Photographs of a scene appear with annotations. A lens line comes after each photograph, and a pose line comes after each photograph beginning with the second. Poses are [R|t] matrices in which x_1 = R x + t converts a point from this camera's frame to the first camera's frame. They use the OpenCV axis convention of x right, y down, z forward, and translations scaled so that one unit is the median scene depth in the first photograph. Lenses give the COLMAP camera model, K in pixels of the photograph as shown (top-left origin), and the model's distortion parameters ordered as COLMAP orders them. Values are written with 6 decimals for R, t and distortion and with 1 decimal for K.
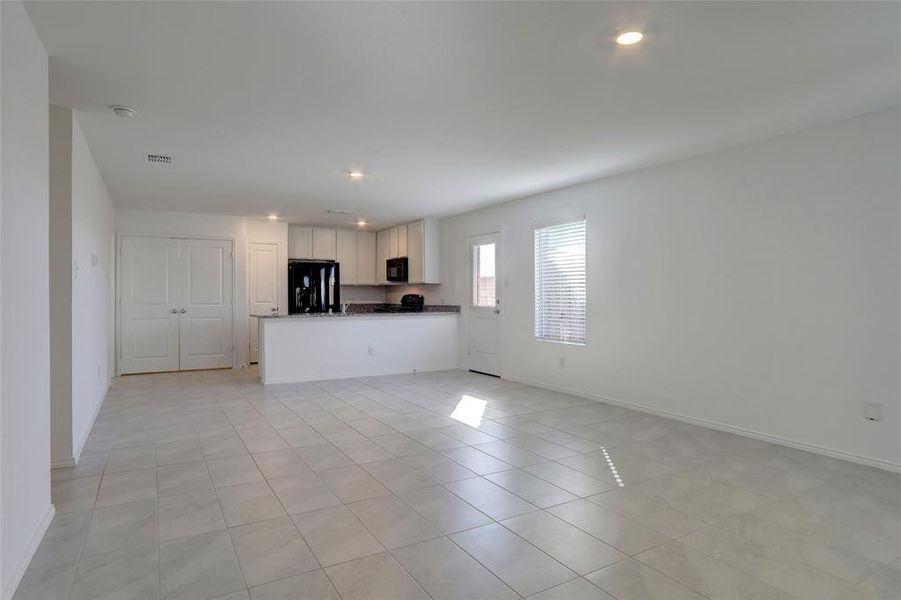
lens RADIAL K [[520.1, 0, 445.7], [0, 520.1, 298.2], [0, 0, 1]] dist [-0.004869, 0.009087]
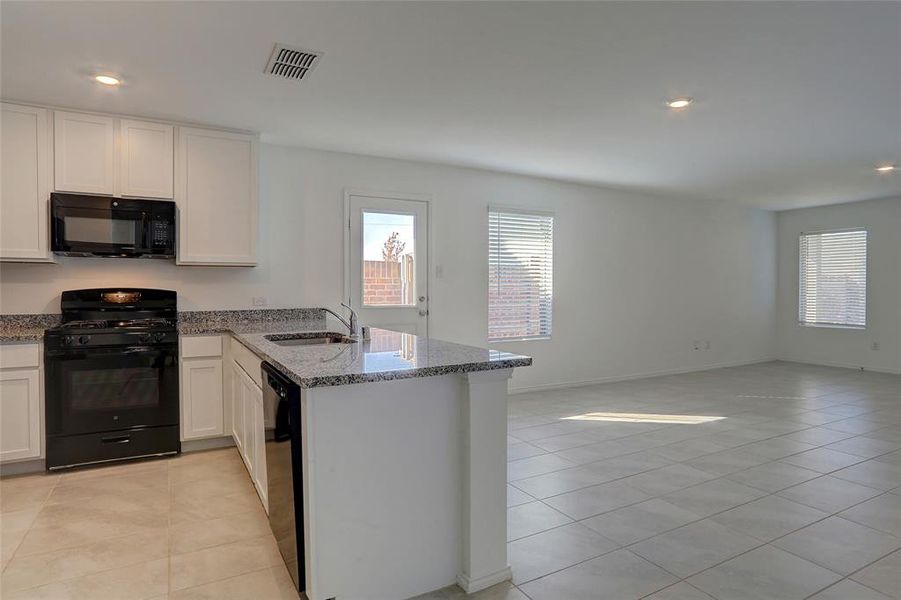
lens RADIAL K [[520.1, 0, 454.2], [0, 520.1, 296.6], [0, 0, 1]] dist [-0.004869, 0.009087]
pose [[0.004934, -0.014033, 0.999889, -0.520288], [0.007740, 0.999872, 0.013995, -0.005067], [-0.999958, 0.007670, 0.005042, 0.804662]]
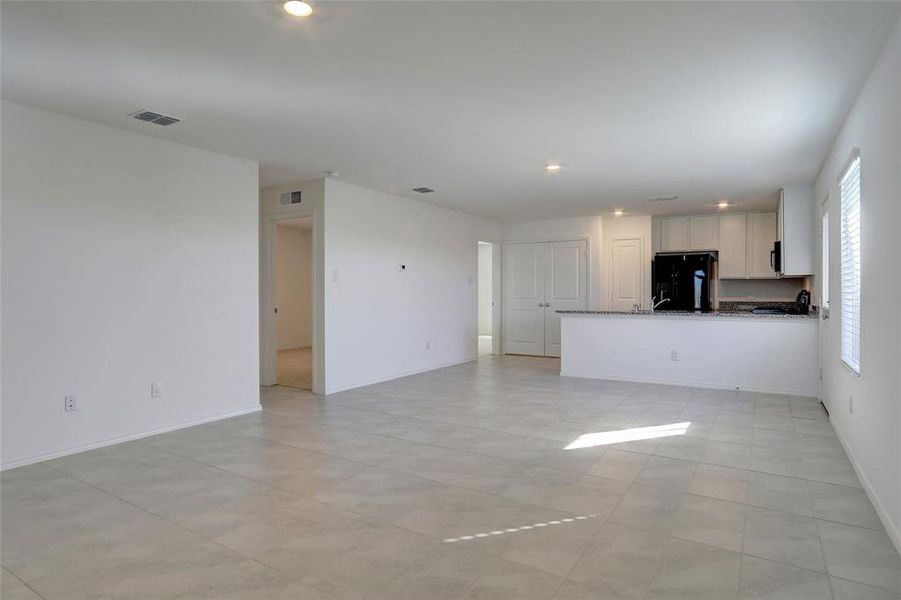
lens RADIAL K [[520.1, 0, 454.4], [0, 520.1, 290.8], [0, 0, 1]] dist [-0.004869, 0.009087]
pose [[0.490680, -0.001705, -0.871338, 0.366689], [-0.006496, 0.999963, -0.005614, 0.001022], [0.871316, 0.008415, 0.490651, 0.227586]]
